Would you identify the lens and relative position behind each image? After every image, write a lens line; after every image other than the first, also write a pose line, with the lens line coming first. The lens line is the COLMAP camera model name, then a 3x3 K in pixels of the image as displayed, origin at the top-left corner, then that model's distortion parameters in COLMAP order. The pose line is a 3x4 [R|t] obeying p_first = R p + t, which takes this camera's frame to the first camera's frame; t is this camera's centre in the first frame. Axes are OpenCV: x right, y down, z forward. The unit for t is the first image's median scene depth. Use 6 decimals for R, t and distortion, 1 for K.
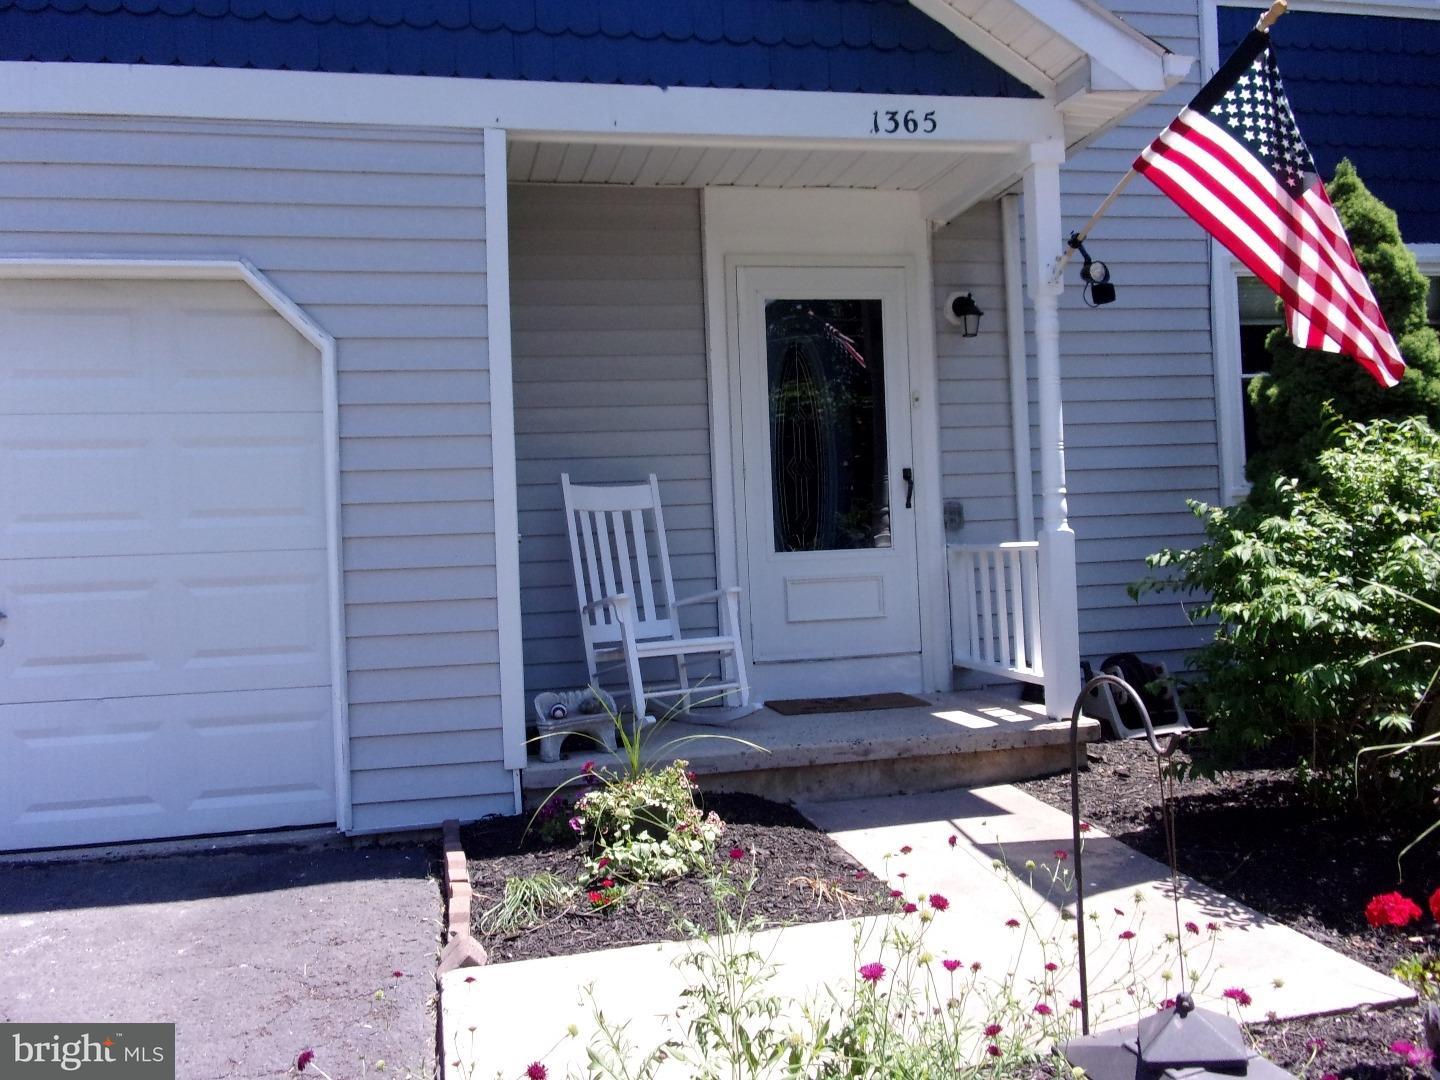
lens RADIAL K [[1192.2, 0, 720.0], [0, 1192.2, 540.0], [0, 0, 1]] dist [0.024551, -0.050104]
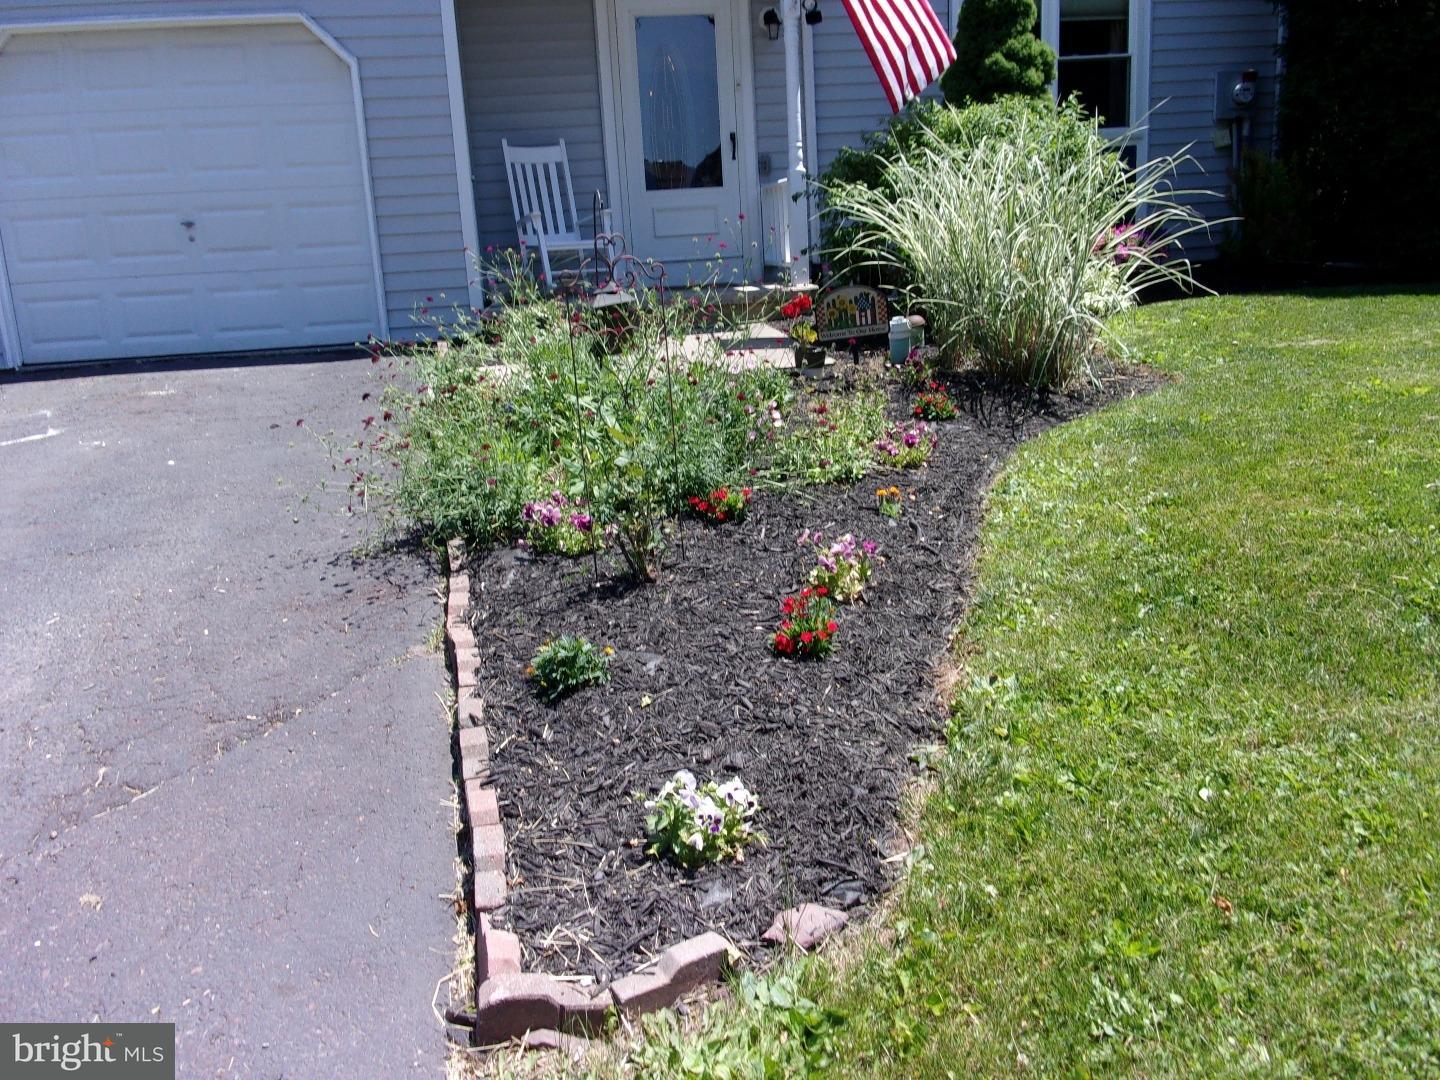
lens RADIAL K [[1192.2, 0, 720.0], [0, 1192.2, 540.0], [0, 0, 1]] dist [0.024551, -0.050104]
pose [[0.999013, -0.003559, -0.044285, 0.263459], [0.014783, 0.966616, 0.255803, 0.067294], [0.041896, -0.256205, 0.965714, -0.789275]]
